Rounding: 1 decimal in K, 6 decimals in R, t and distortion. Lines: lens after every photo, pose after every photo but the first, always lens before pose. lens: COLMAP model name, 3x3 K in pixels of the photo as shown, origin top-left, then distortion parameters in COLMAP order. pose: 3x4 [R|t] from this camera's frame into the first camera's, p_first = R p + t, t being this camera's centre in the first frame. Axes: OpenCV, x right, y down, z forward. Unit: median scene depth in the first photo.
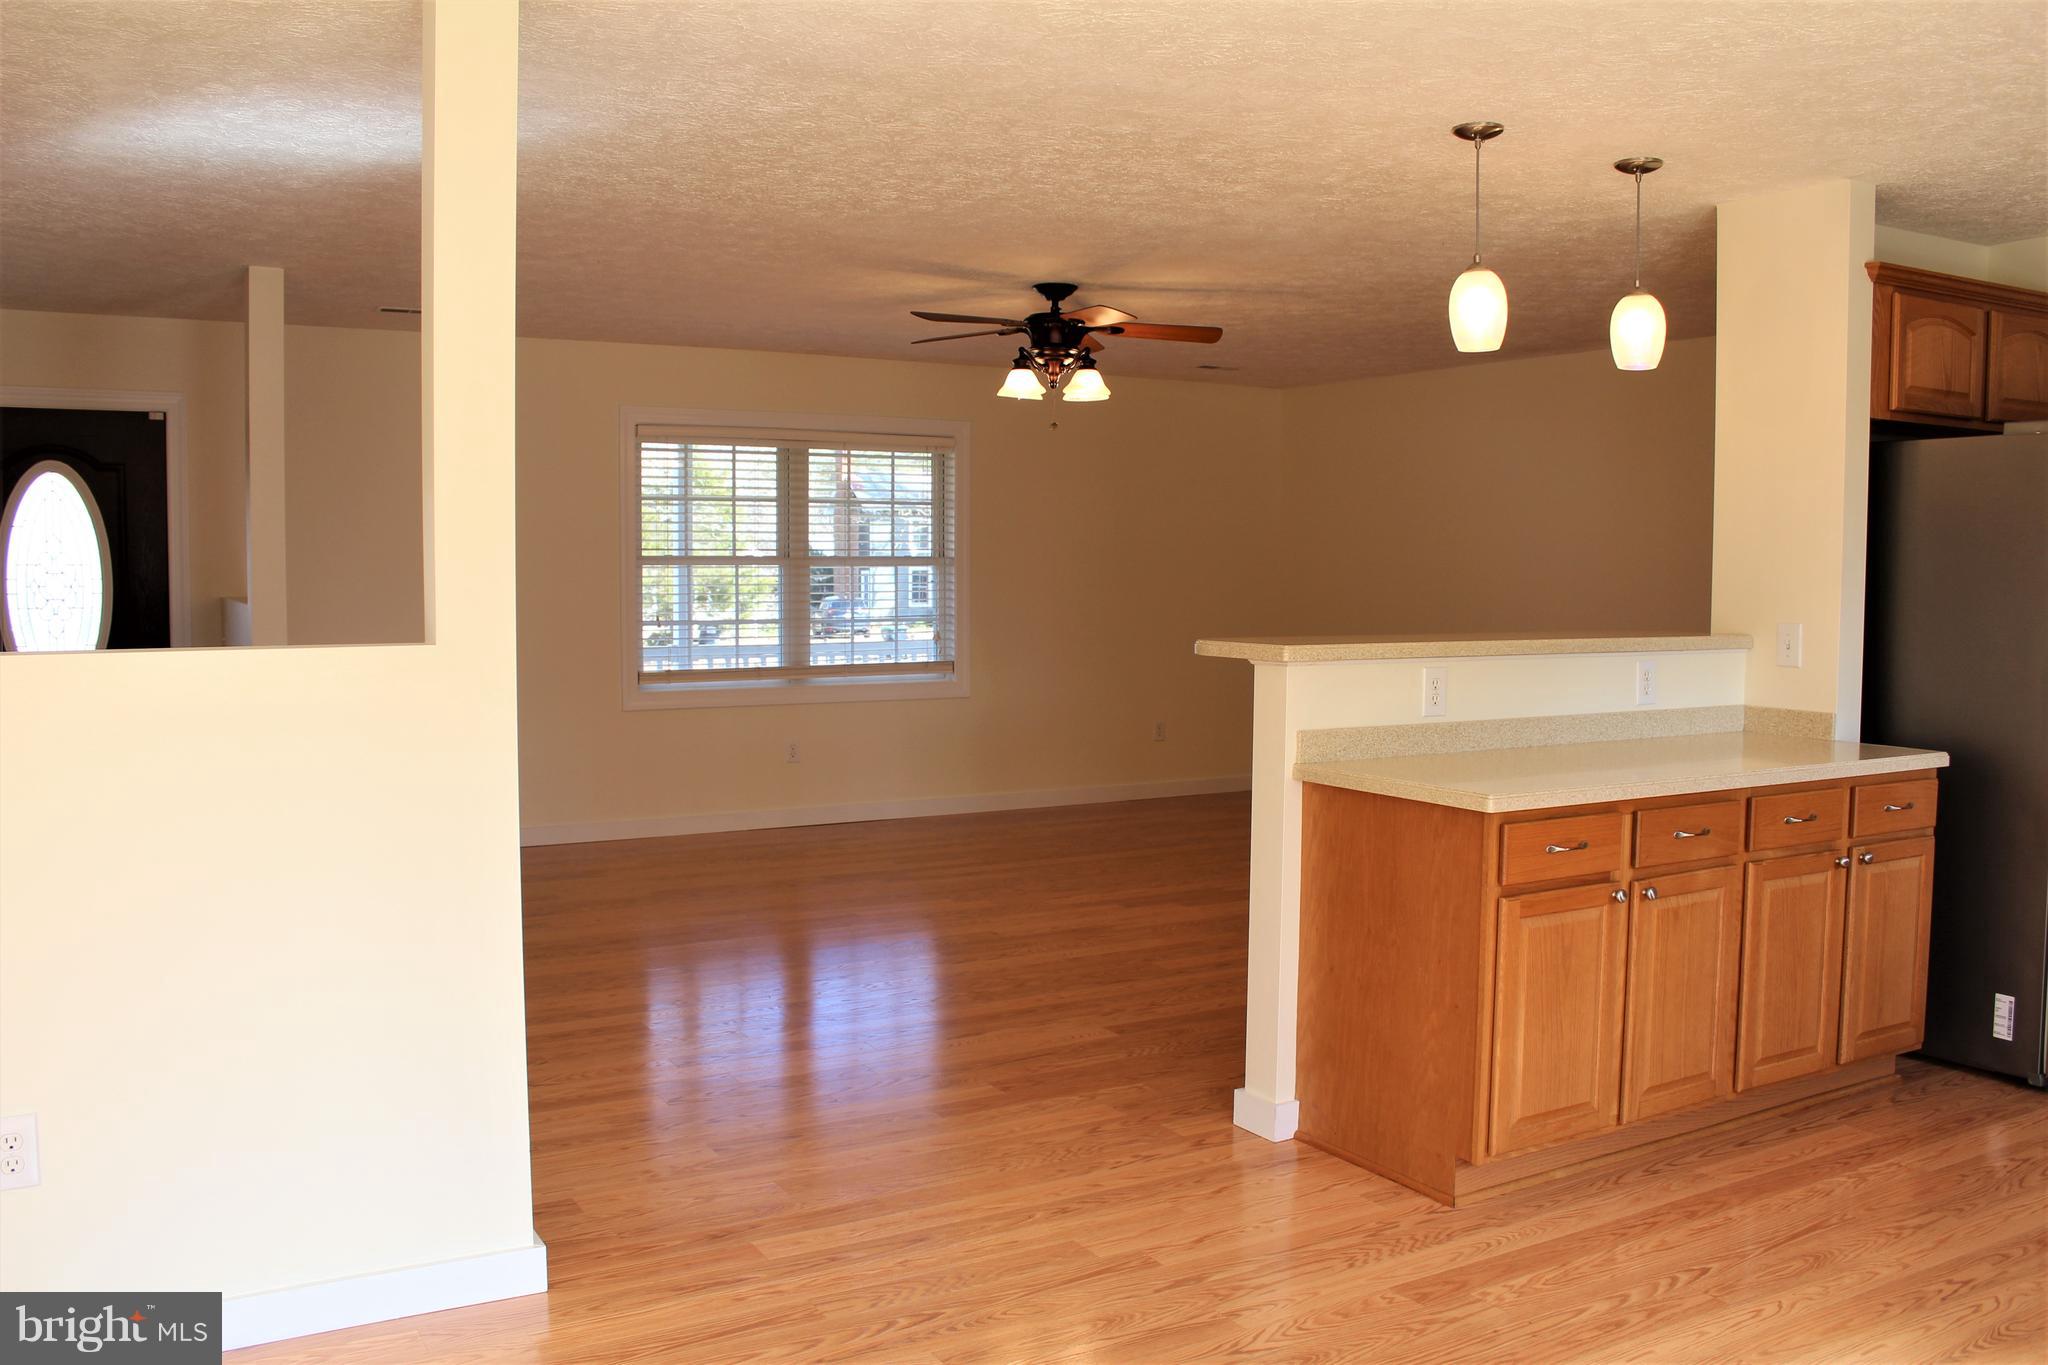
lens RADIAL K [[1705.2, 0, 1024.0], [0, 1705.2, 682.5], [0, 0, 1]] dist [-0.139227, 0.139207]
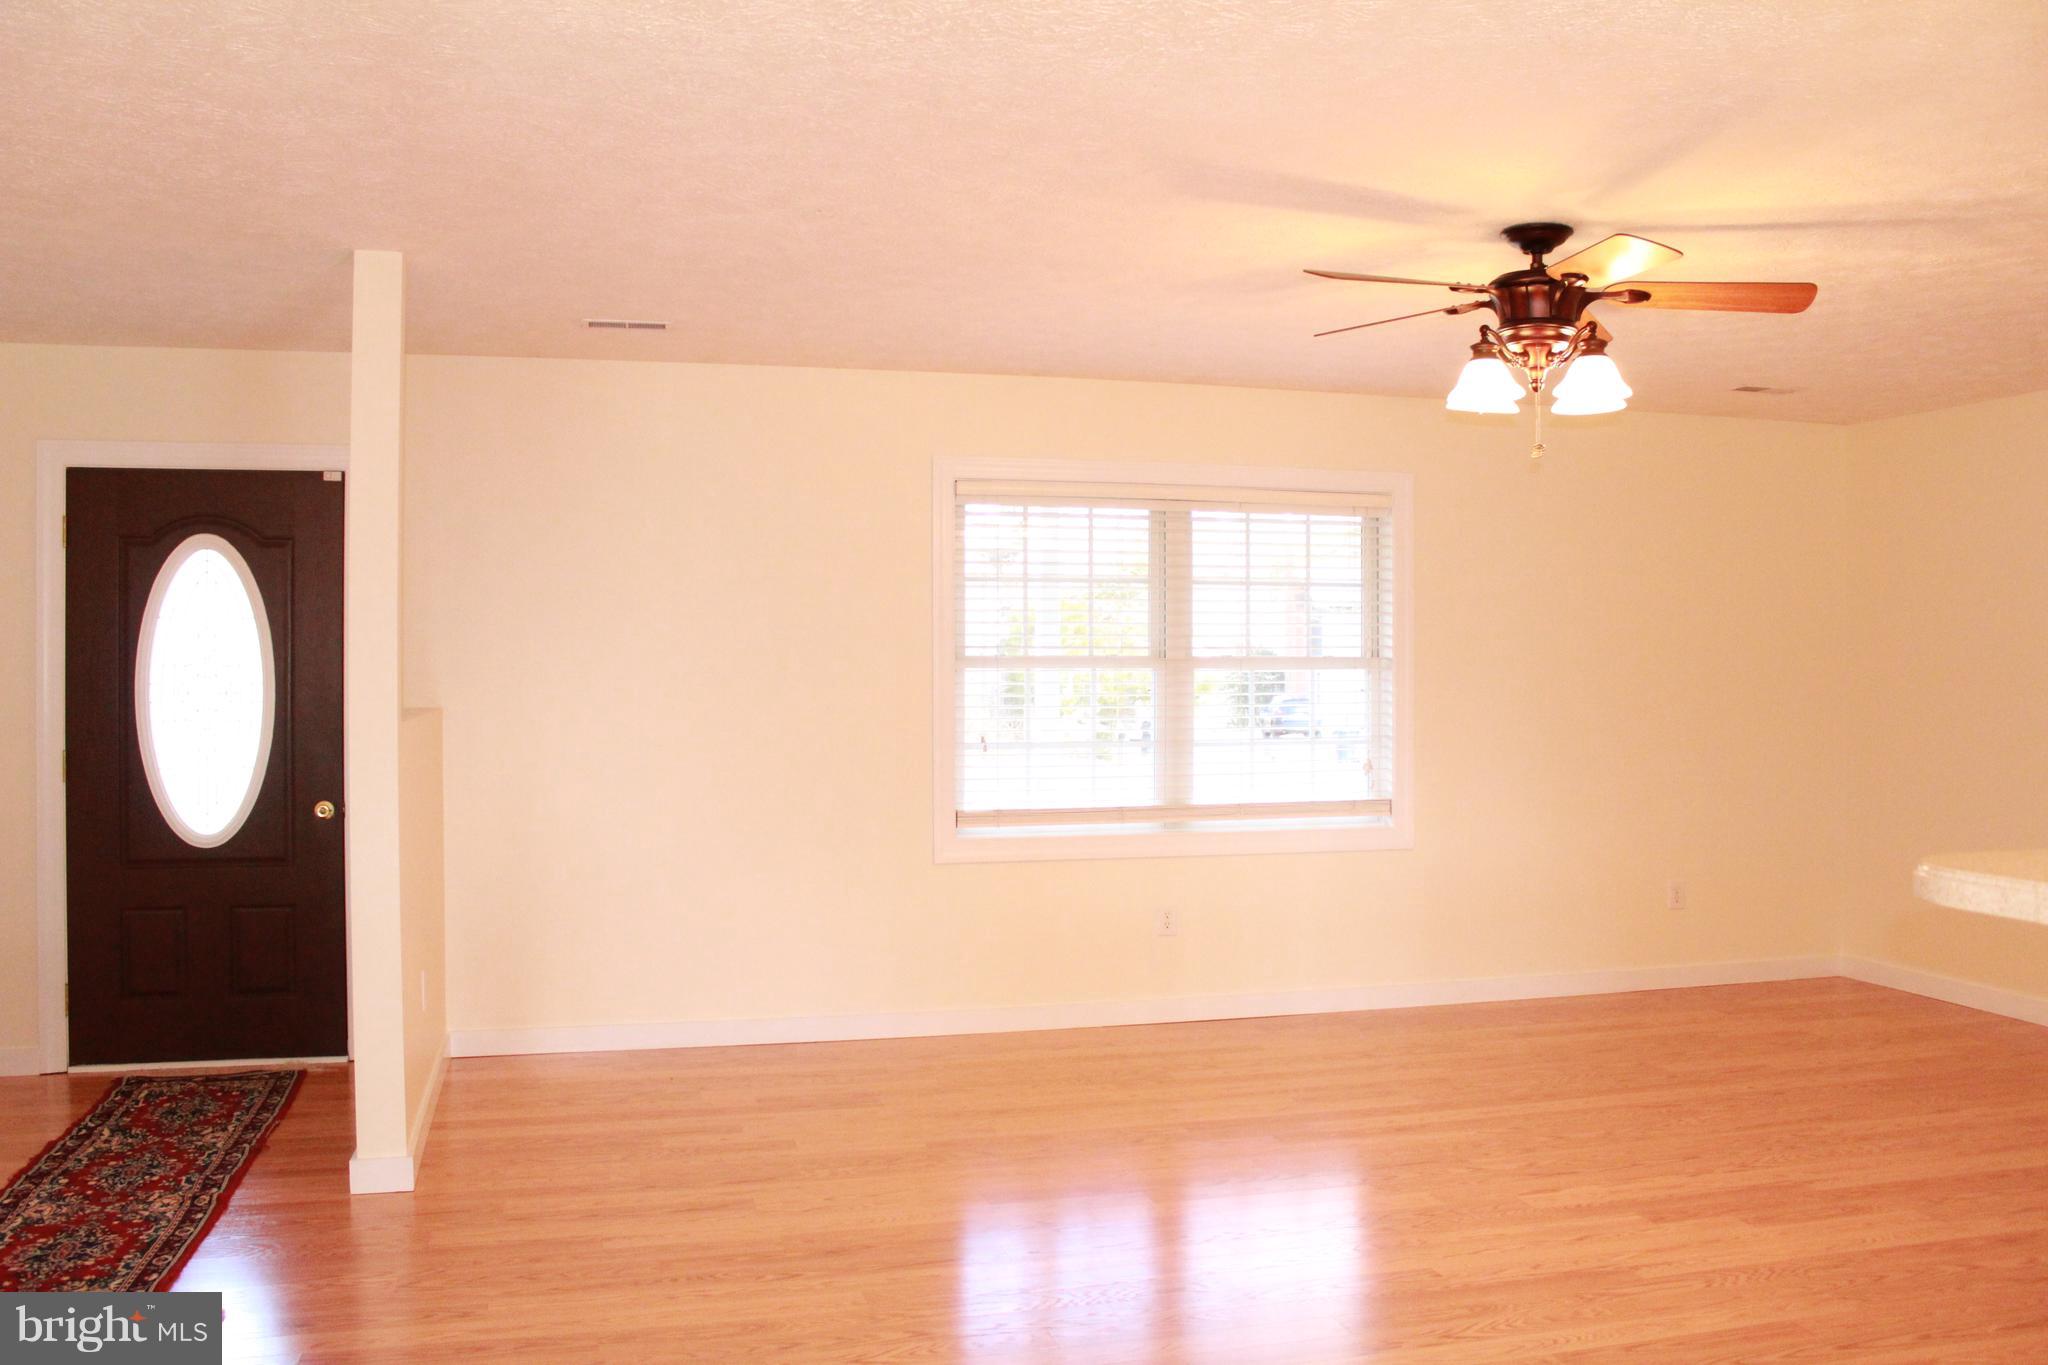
lens RADIAL K [[1705.2, 0, 1024.0], [0, 1705.2, 682.5], [0, 0, 1]] dist [-0.139227, 0.139207]
pose [[0.964094, 0.001480, -0.265558, -0.000326], [-0.016820, 0.998317, -0.055500, -0.025418], [0.265029, 0.057974, 0.962496, 0.331969]]
